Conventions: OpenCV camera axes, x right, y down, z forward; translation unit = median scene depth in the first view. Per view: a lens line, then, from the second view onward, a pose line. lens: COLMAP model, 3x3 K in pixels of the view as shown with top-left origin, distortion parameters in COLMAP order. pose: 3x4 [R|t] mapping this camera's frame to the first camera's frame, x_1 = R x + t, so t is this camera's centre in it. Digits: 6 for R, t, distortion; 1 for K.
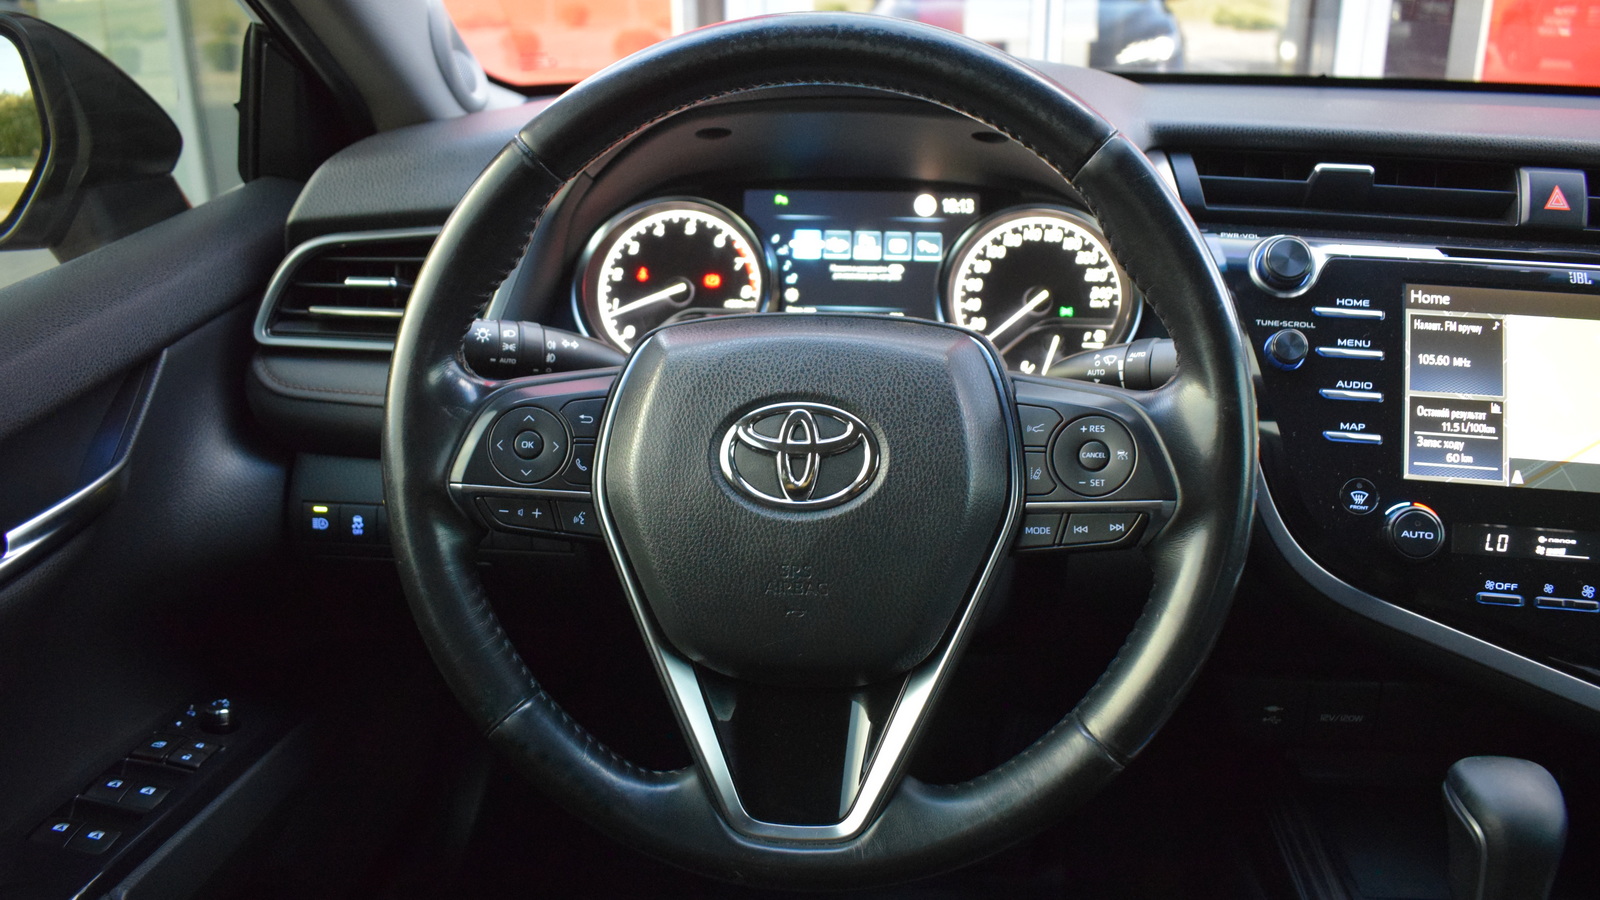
lens RADIAL K [[1218.8, 0, 800.0], [0, 1218.8, 450.0], [0, 0, 1]] dist [-0.089127, 0.005507]
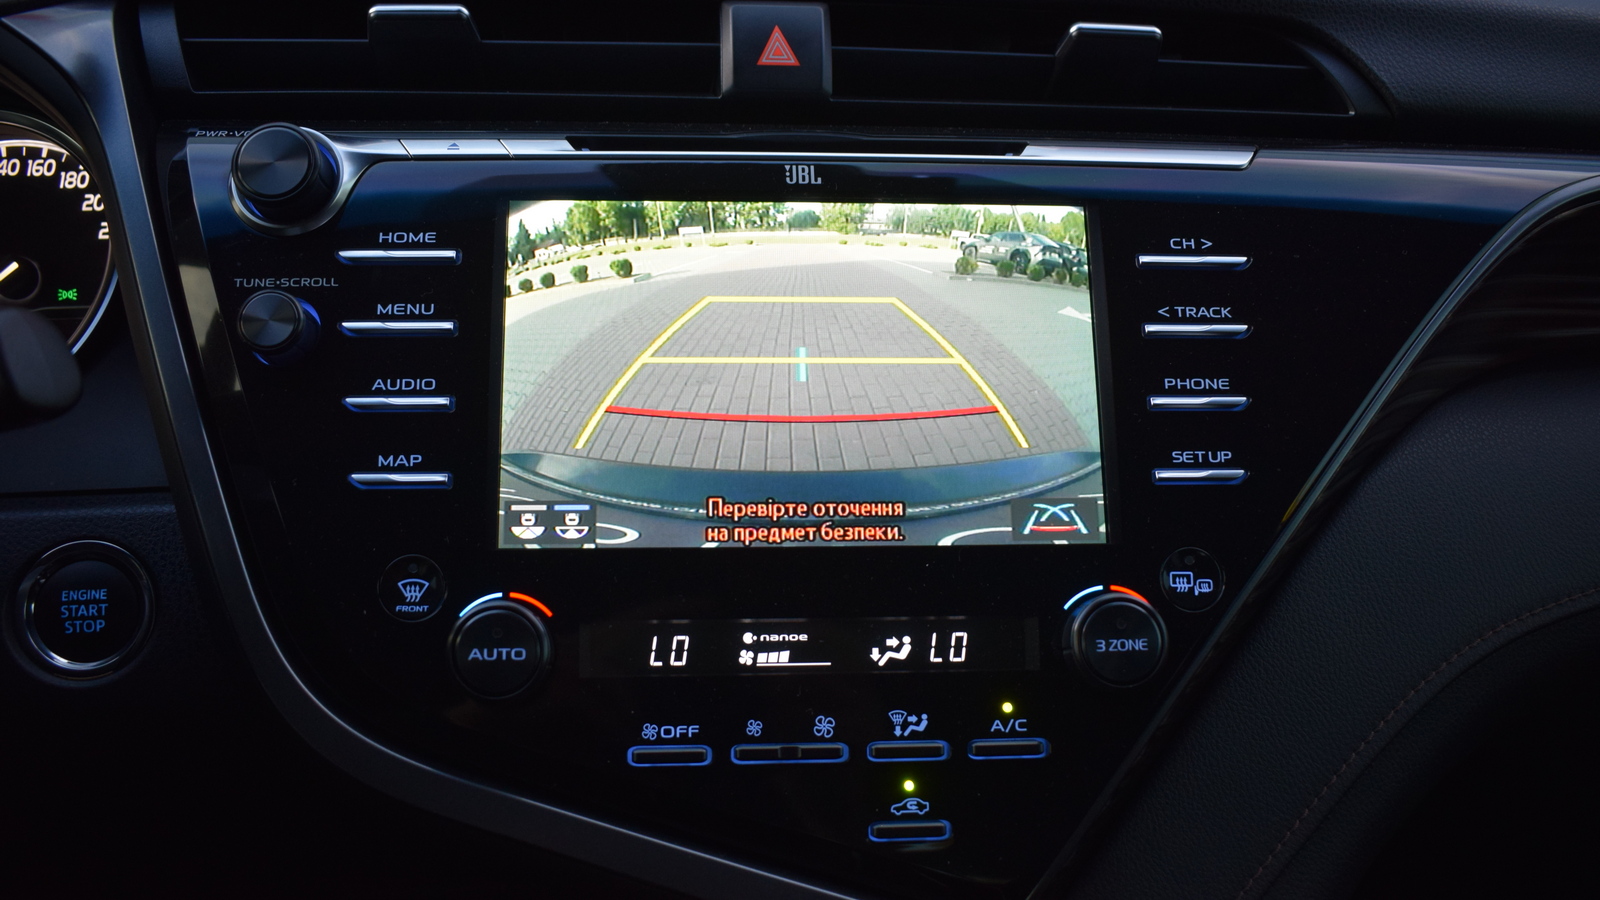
lens RADIAL K [[1368.9, 0, 800.0], [0, 1368.9, 450.0], [0, 0, 1]] dist [-0.090180, 0.001925]
pose [[0.962218, -0.067080, 0.263887, 0.462890], [0.076068, 0.996814, -0.023978, 0.004257], [-0.261438, 0.043145, 0.964255, 0.344825]]
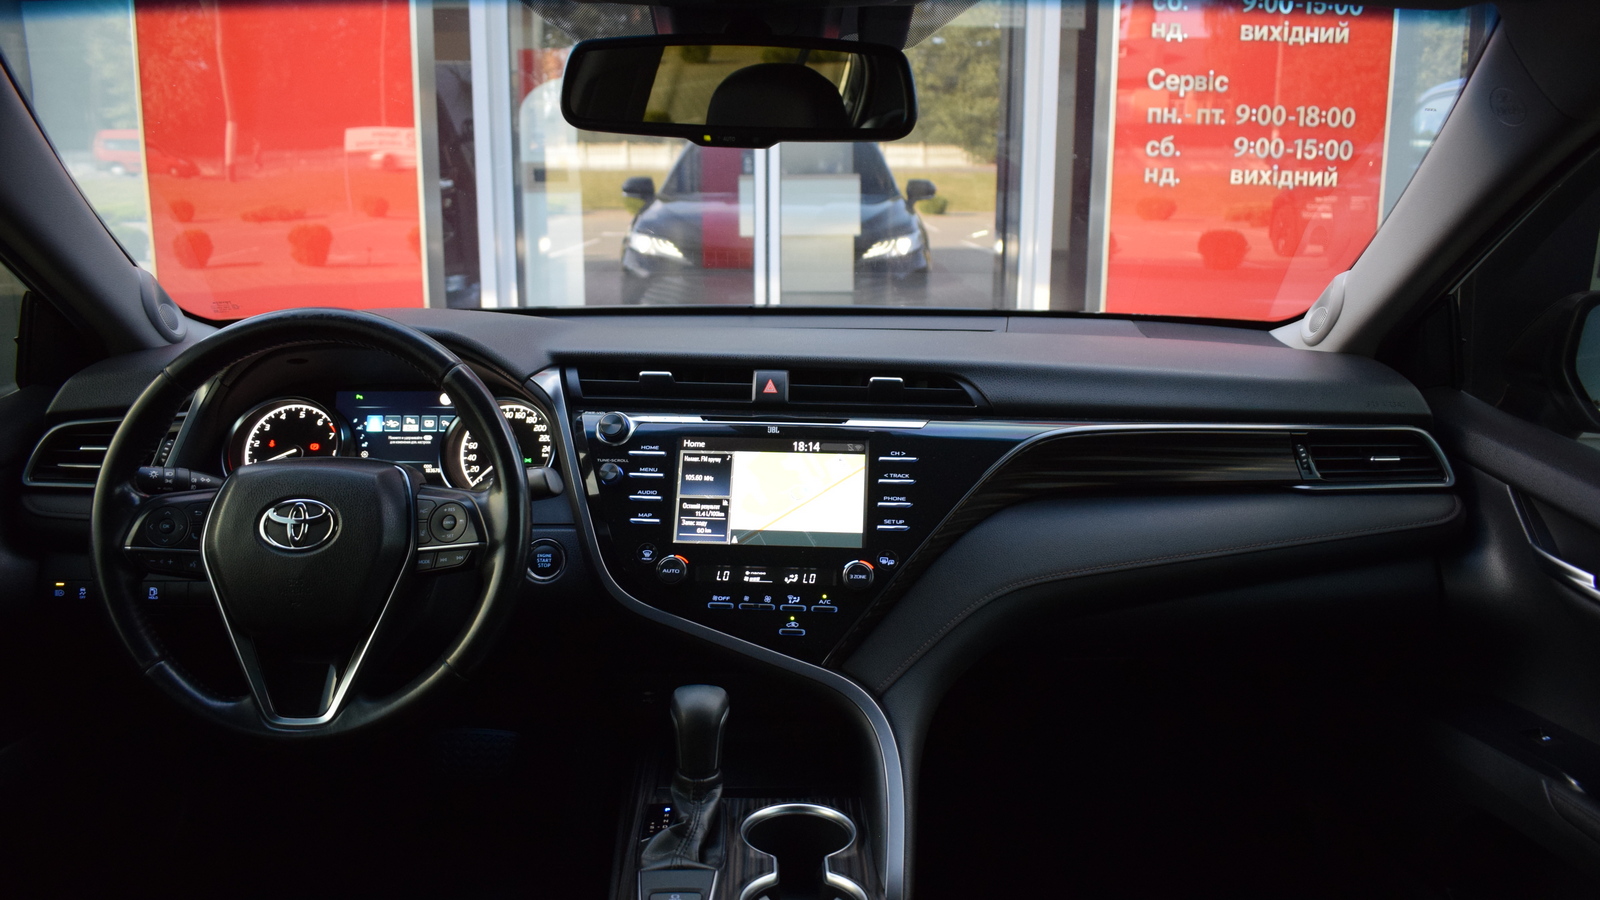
lens RADIAL K [[1284.2, 0, 800.0], [0, 1284.2, 450.0], [0, 0, 1]] dist [-0.092352, 0.010173]
pose [[0.990945, -0.017866, 0.133071, 0.427203], [0.037727, 0.988227, -0.148269, 0.175057], [-0.128856, 0.151947, 0.979953, -0.923214]]
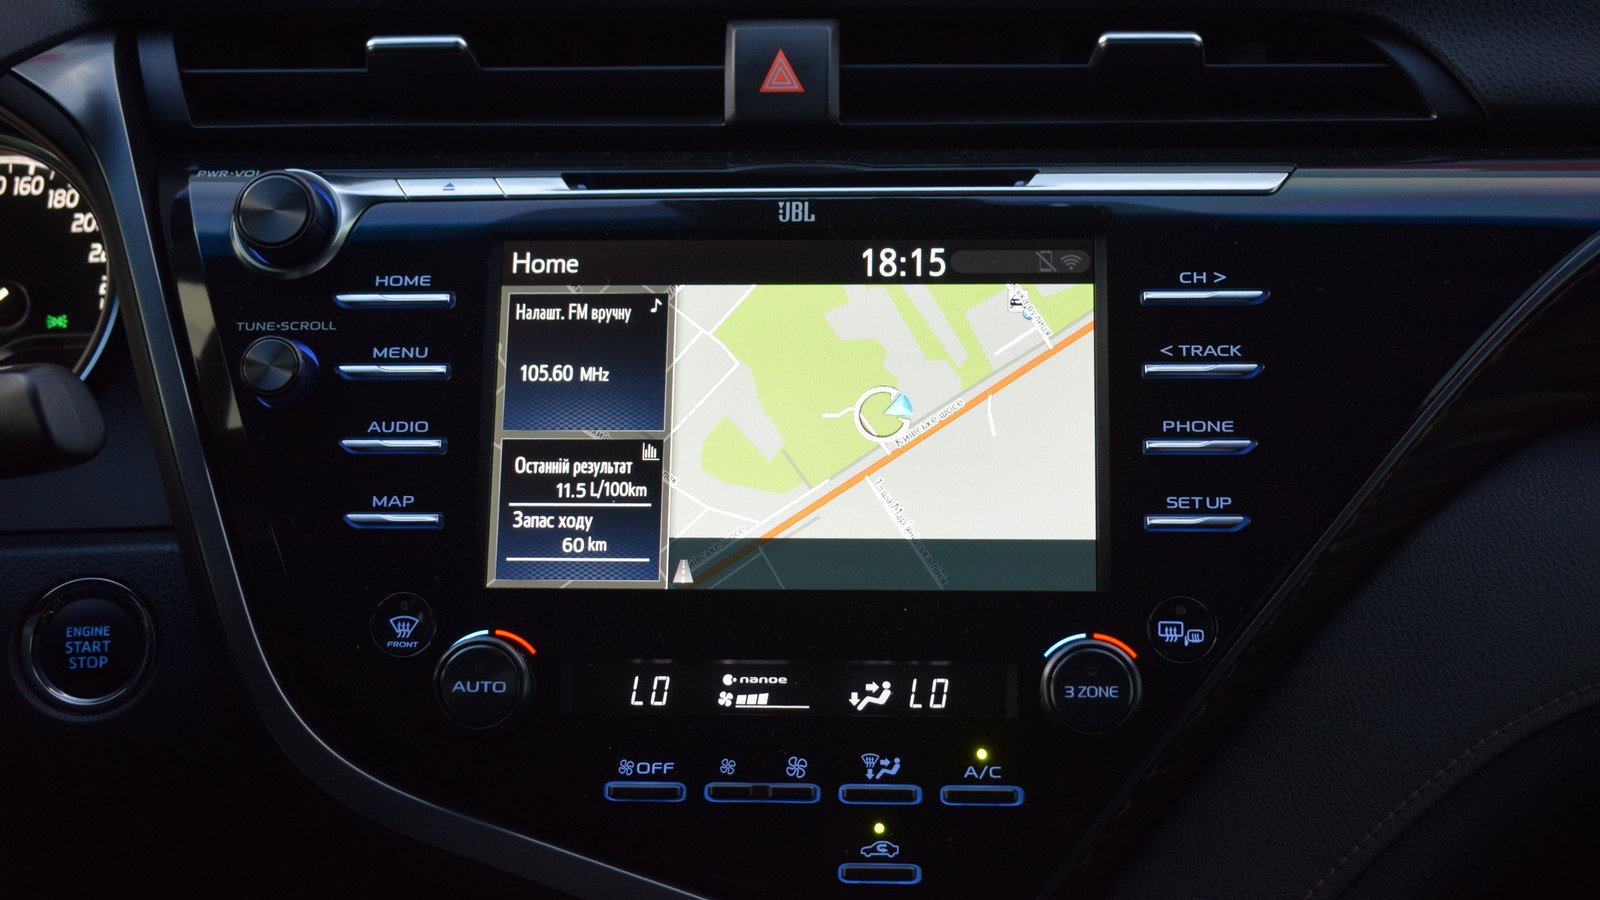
lens RADIAL K [[2365.7, 0, 800.0], [0, 2365.7, 450.0], [0, 0, 1]] dist [-0.041331, -0.029010]
pose [[0.990859, -0.060342, 0.120653, 0.506289], [0.066381, 0.996702, -0.046681, 0.020489], [-0.117438, 0.054263, 0.991597, -0.123561]]
